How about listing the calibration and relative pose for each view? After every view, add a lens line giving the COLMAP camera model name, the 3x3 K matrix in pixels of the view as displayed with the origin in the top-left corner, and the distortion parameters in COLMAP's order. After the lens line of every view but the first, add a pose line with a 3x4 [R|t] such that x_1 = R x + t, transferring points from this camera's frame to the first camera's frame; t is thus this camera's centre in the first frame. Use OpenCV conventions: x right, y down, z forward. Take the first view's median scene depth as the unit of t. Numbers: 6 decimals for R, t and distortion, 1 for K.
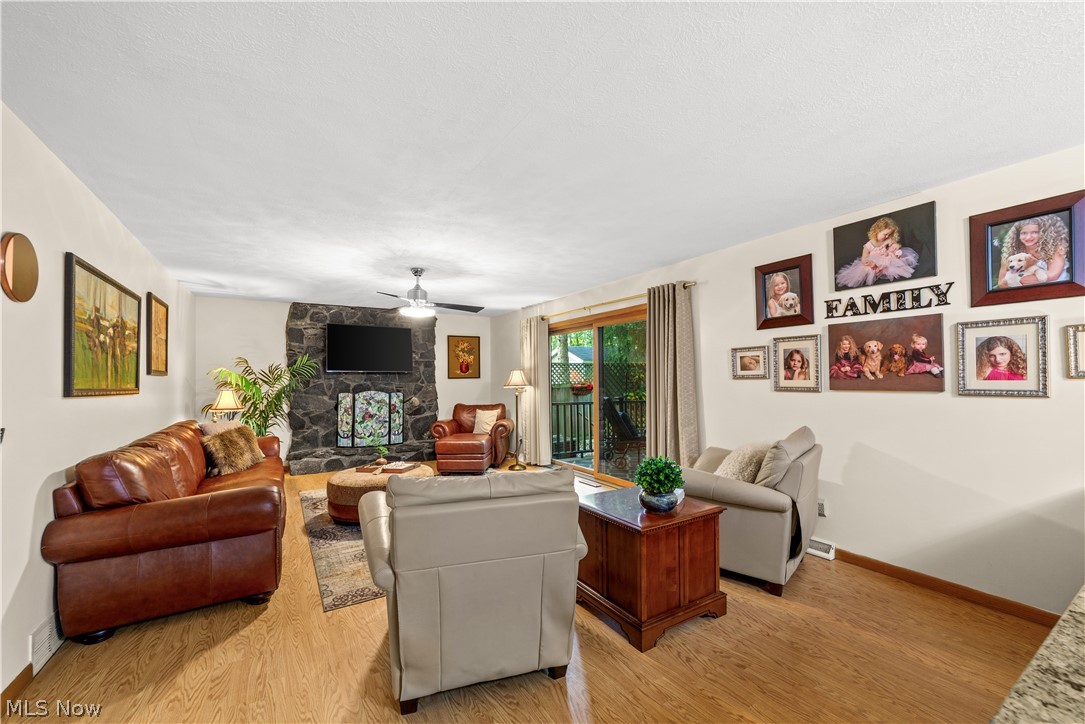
lens RADIAL K [[434.4, 0, 535.8], [0, 434.4, 368.7], [0, 0, 1]] dist [-0.000776, 0.007644]
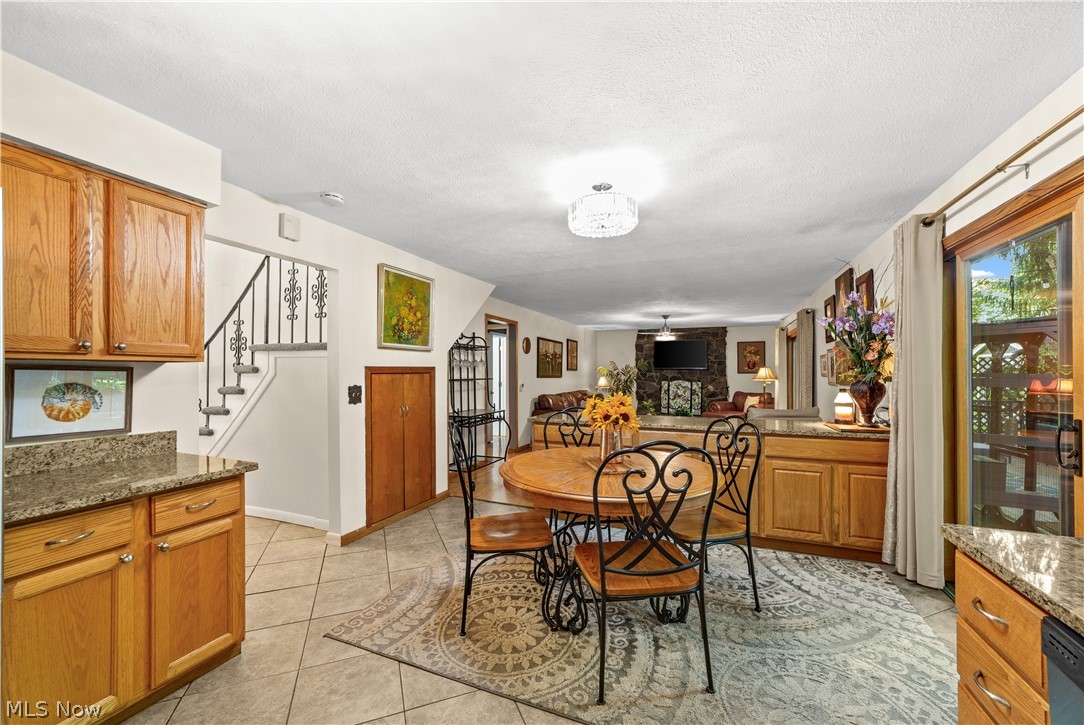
lens RADIAL K [[434.0, 0, 535.3], [0, 434.0, 369.2], [0, 0, 1]] dist [-0.000776, 0.007644]
pose [[0.580107, 0.003891, -0.814531, 0.635936], [0.011699, 0.999846, 0.013109, -0.018105], [0.814456, -0.017134, 0.579972, -0.376323]]
